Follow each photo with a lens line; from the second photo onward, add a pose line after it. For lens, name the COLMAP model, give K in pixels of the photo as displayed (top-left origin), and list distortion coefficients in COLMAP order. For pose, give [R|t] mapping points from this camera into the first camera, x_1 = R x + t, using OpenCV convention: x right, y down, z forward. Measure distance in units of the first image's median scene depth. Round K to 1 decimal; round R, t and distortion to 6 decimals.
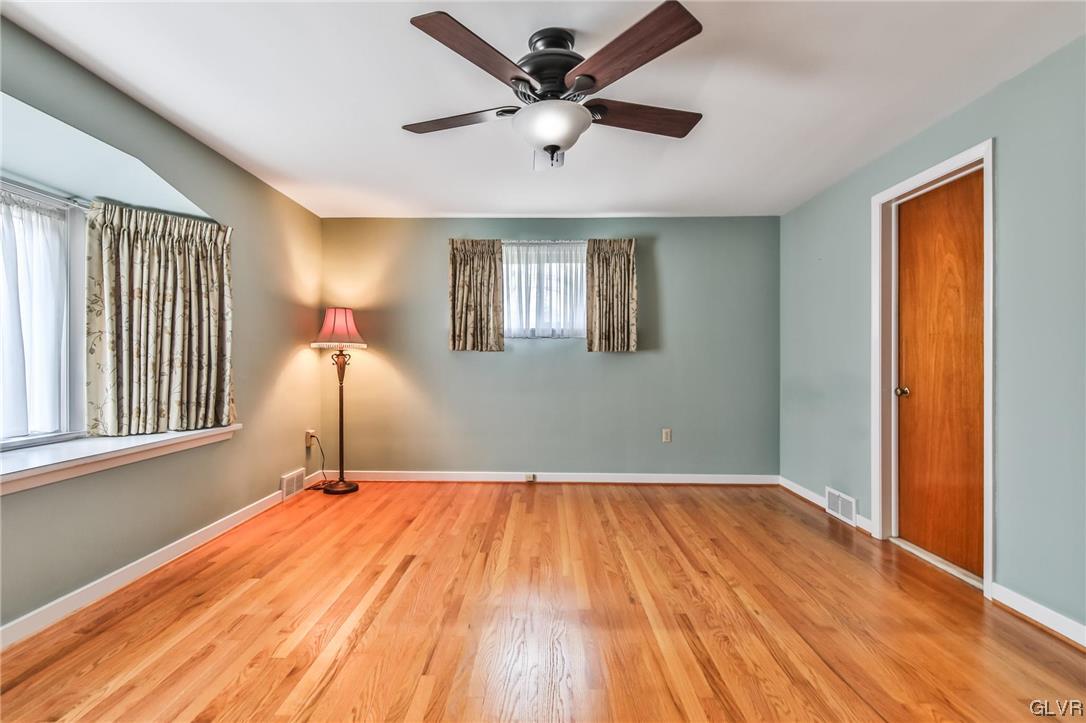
lens RADIAL K [[492.4, 0, 528.3], [0, 492.4, 346.9], [0, 0, 1]] dist [0.003206, -0.000347]
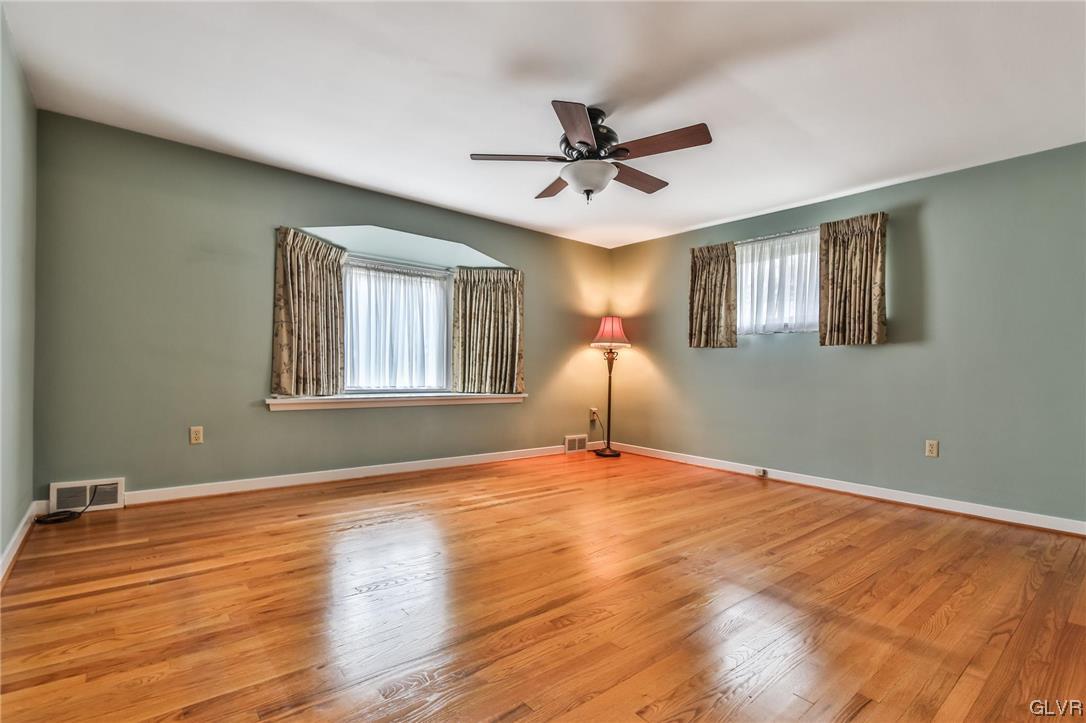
lens RADIAL K [[497.1, 0, 529.8], [0, 497.1, 356.5], [0, 0, 1]] dist [0.009500, -0.000641]
pose [[0.654167, -0.006187, -0.756324, 0.588994], [0.000666, 0.999971, -0.007604, 0.045619], [0.756349, 0.004471, 0.654152, -0.031713]]
